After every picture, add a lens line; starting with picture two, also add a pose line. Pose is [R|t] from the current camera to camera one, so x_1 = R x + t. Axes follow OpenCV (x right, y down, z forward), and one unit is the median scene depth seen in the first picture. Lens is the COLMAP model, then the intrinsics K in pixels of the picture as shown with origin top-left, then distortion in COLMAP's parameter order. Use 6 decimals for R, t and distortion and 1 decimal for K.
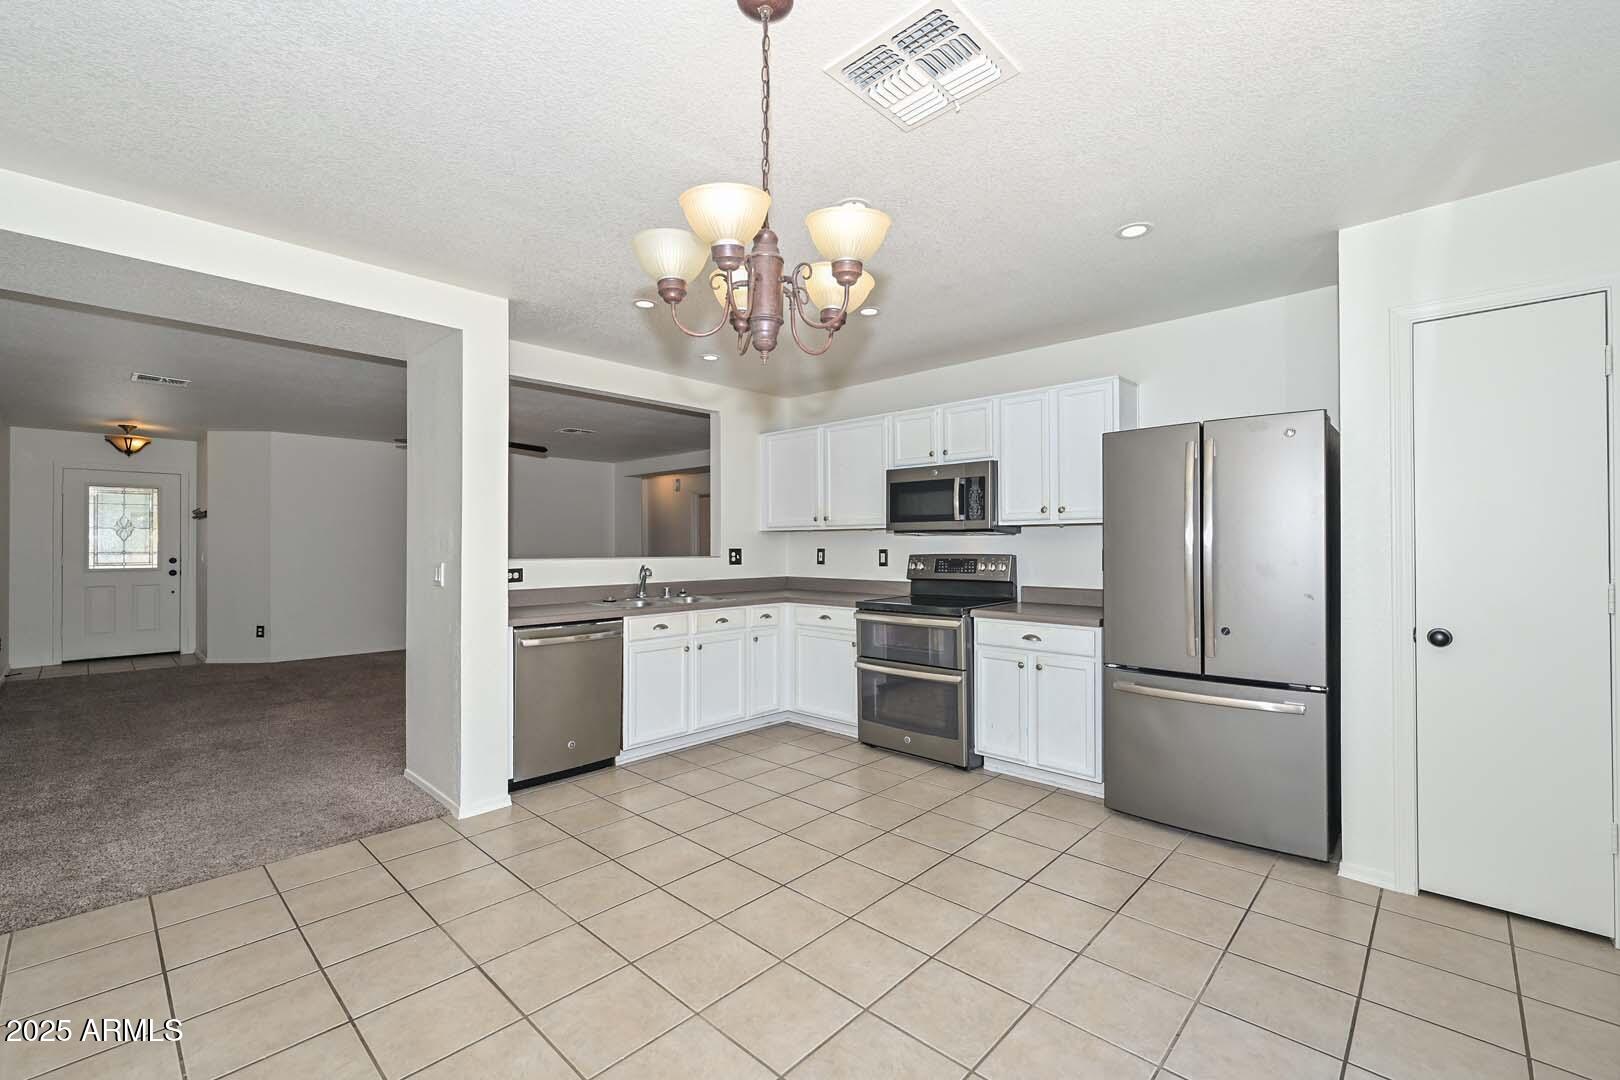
lens RADIAL K [[684.5, 0, 804.4], [0, 684.5, 550.7], [0, 0, 1]] dist [0.011640, 0.000473]
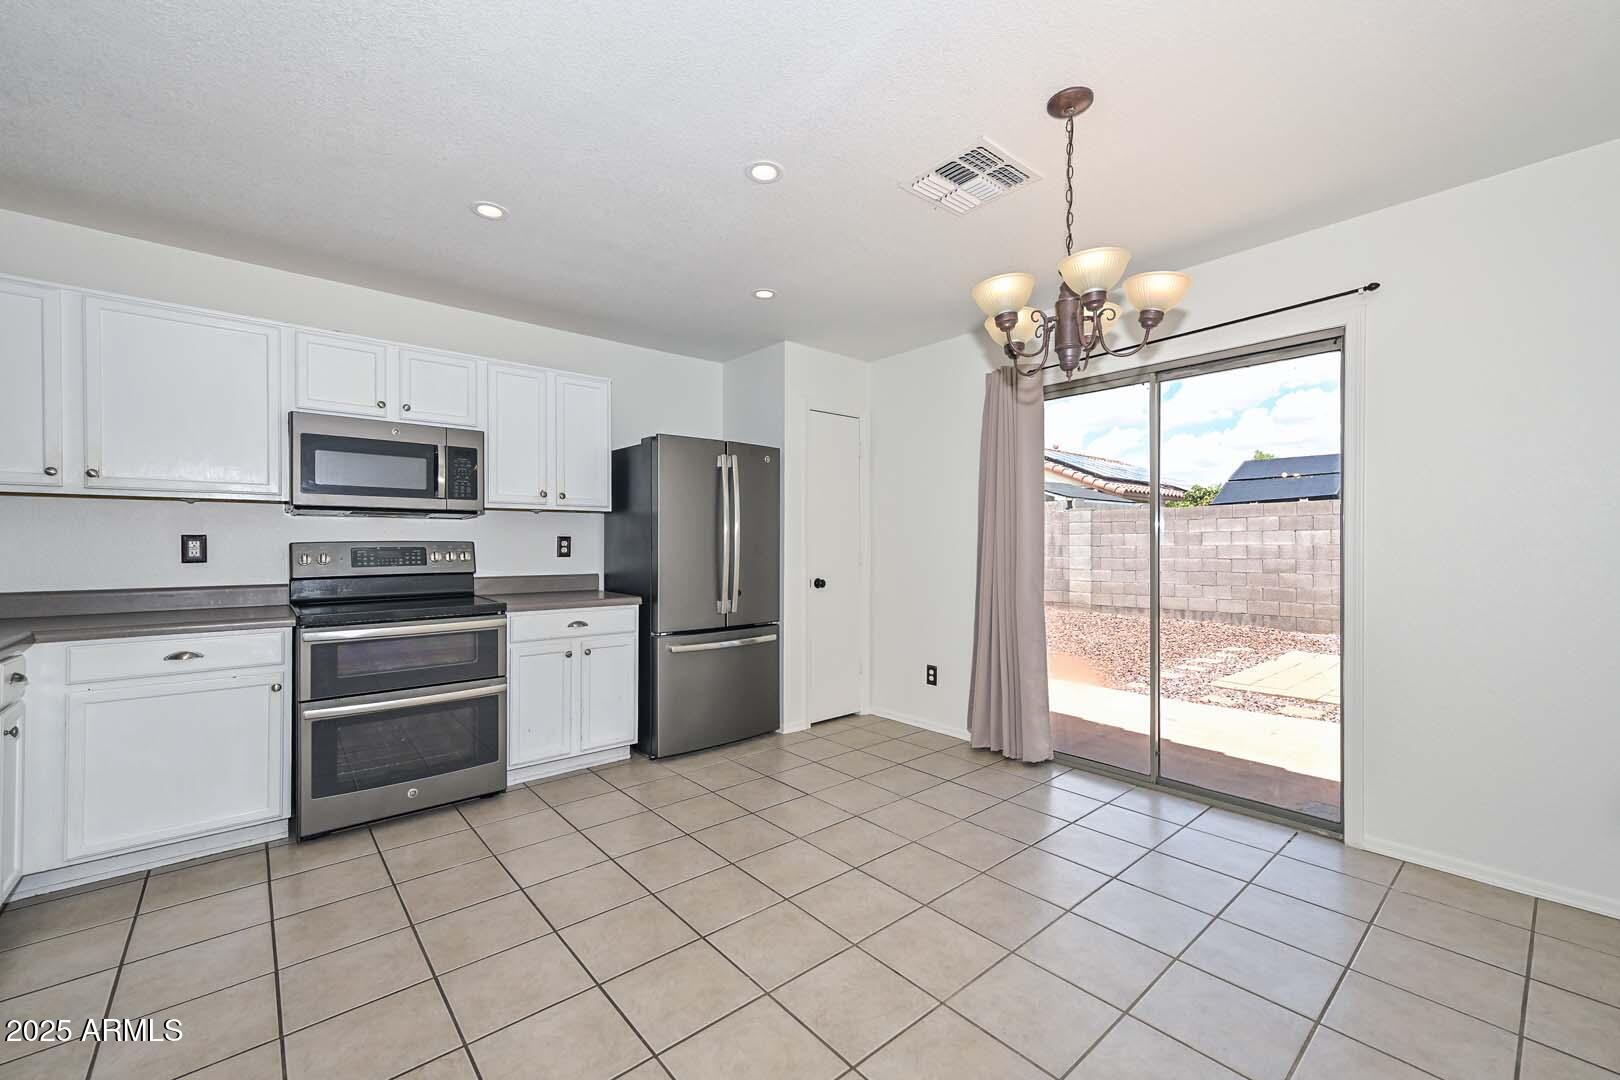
lens RADIAL K [[645.2, 0, 838.5], [0, 645.2, 551.2], [0, 0, 1]] dist [0.016593, 0.000171]
pose [[0.094536, -0.021726, 0.995284, -0.688304], [-0.003926, 0.999746, 0.022196, -0.002746], [-0.995514, -0.006006, 0.094427, 0.663435]]
